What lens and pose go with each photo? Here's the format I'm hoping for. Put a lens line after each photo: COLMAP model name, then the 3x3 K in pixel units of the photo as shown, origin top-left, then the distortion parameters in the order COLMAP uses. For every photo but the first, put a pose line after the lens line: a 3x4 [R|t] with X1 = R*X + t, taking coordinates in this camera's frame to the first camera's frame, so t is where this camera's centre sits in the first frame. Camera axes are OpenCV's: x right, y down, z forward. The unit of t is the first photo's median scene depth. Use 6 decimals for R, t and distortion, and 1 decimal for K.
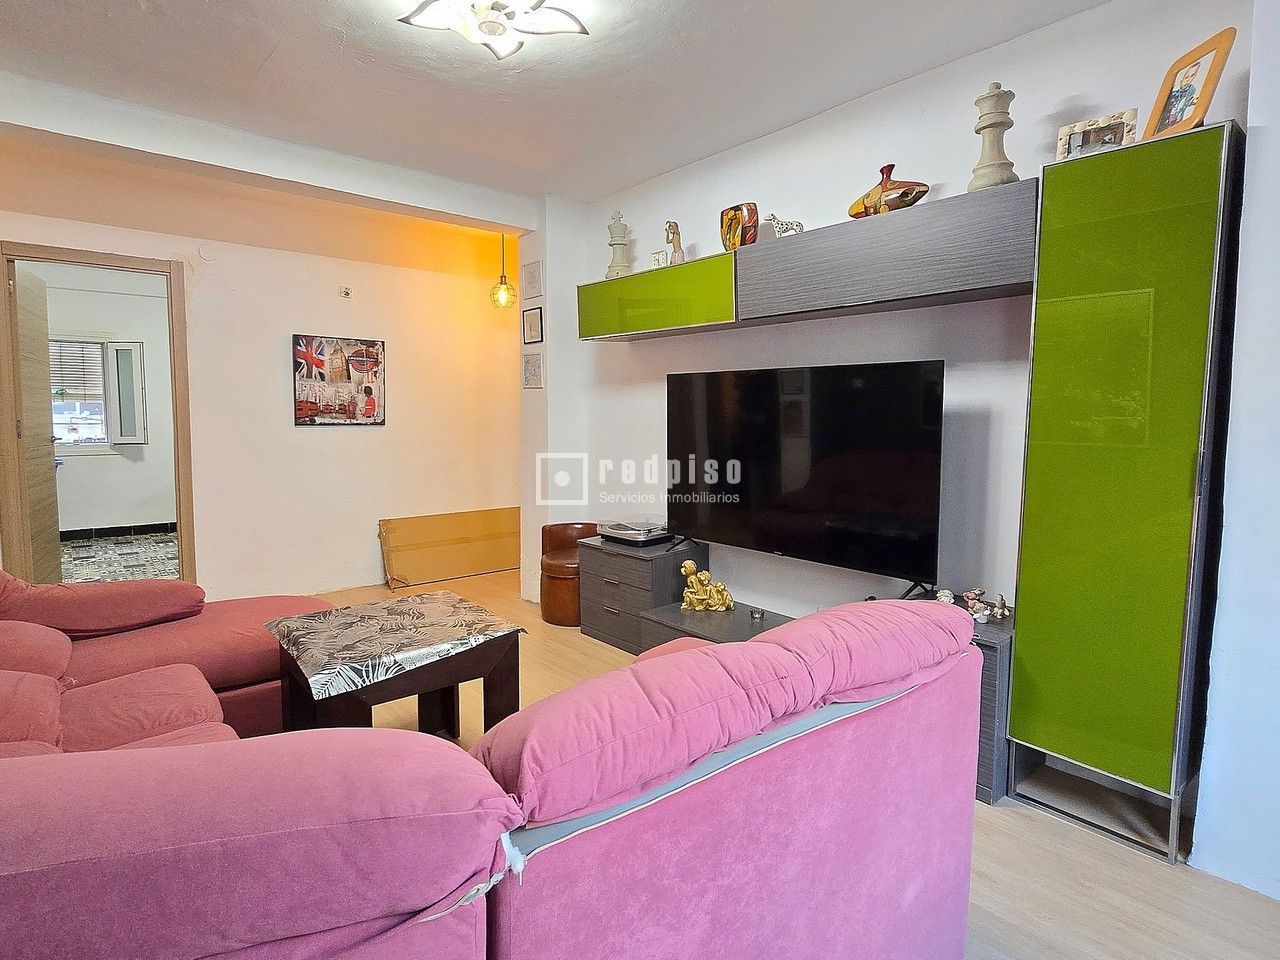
lens RADIAL K [[696.7, 0, 640.4], [0, 696.7, 459.4], [0, 0, 1]] dist [-0.002742, -0.002065]
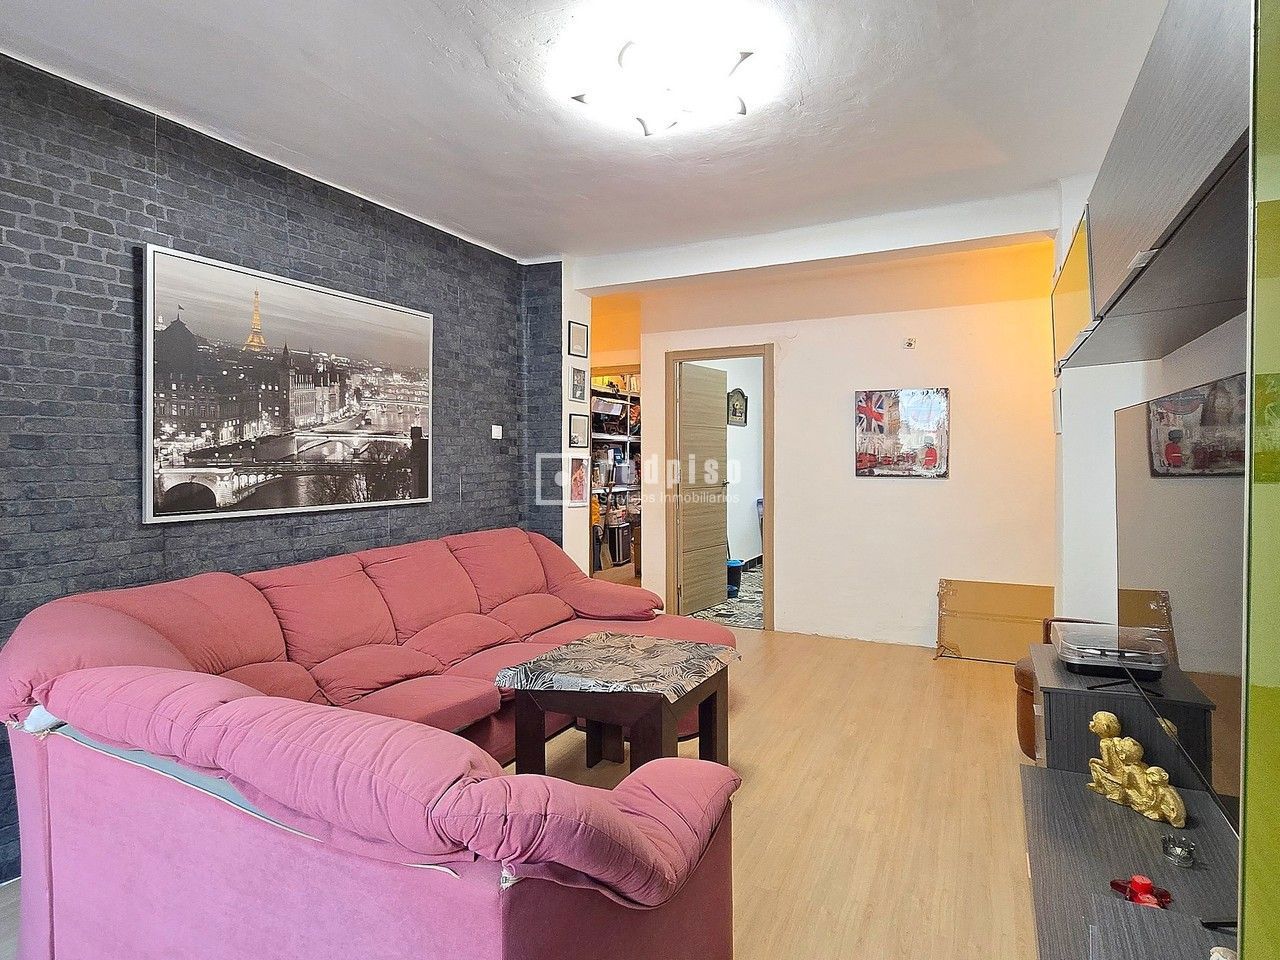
lens RADIAL K [[696.7, 0, 640.4], [0, 696.7, 459.4], [0, 0, 1]] dist [-0.002742, -0.002065]
pose [[0.393469, -0.001513, -0.919337, 0.359594], [-0.054587, 0.998196, -0.025005, -0.030262], [0.917716, 0.060022, 0.392676, 0.282368]]
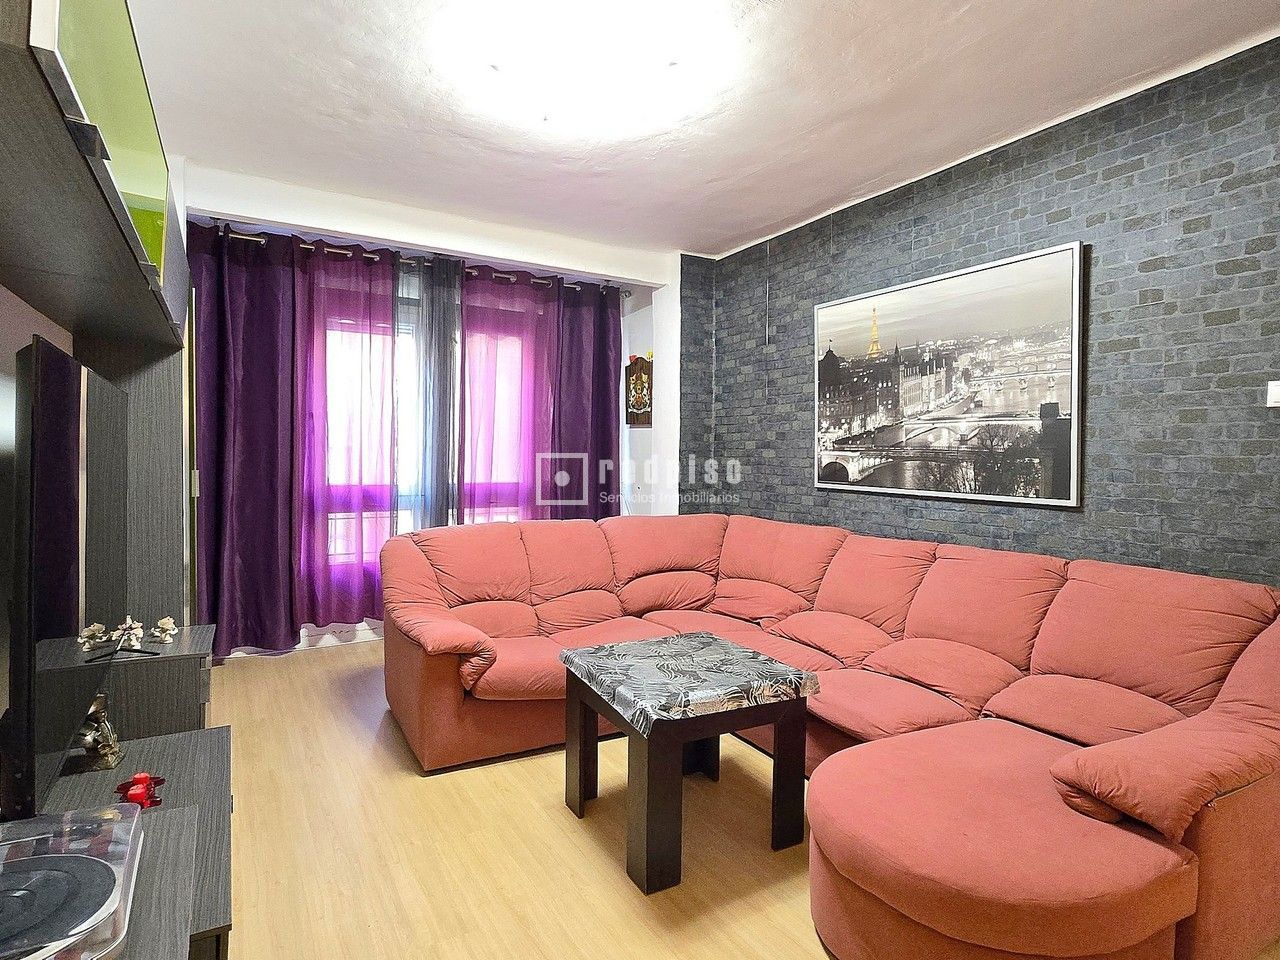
lens RADIAL K [[696.7, 0, 640.4], [0, 696.7, 459.4], [0, 0, 1]] dist [-0.002742, -0.002065]
pose [[-0.984763, -0.014361, 0.173308, -0.237033], [-0.000767, 0.996933, 0.078250, -0.072129], [-0.173900, 0.076925, -0.981754, 1.014695]]
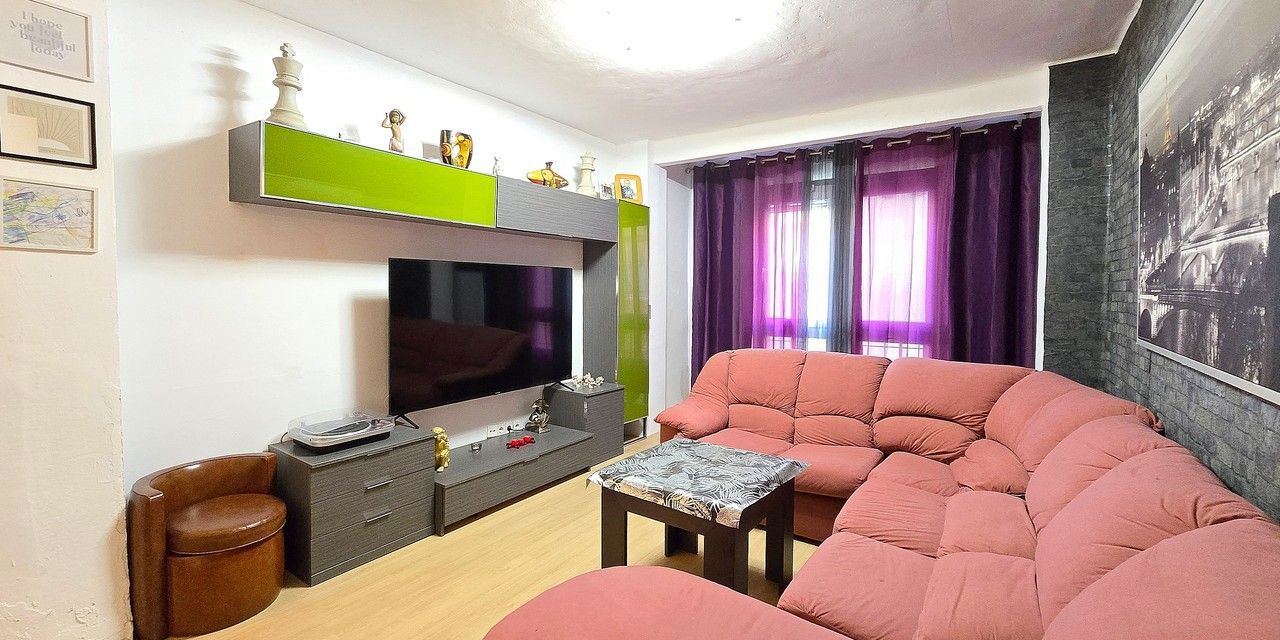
lens RADIAL K [[522.2, 0, 641.8], [0, 522.2, 307.5], [0, 0, 1]] dist [-0.000004, -0.000190]
pose [[-0.265956, -0.034616, 0.963363, -0.623326], [0.060521, 0.996784, 0.052525, -0.054027], [-0.962083, 0.072273, -0.263006, 0.676907]]
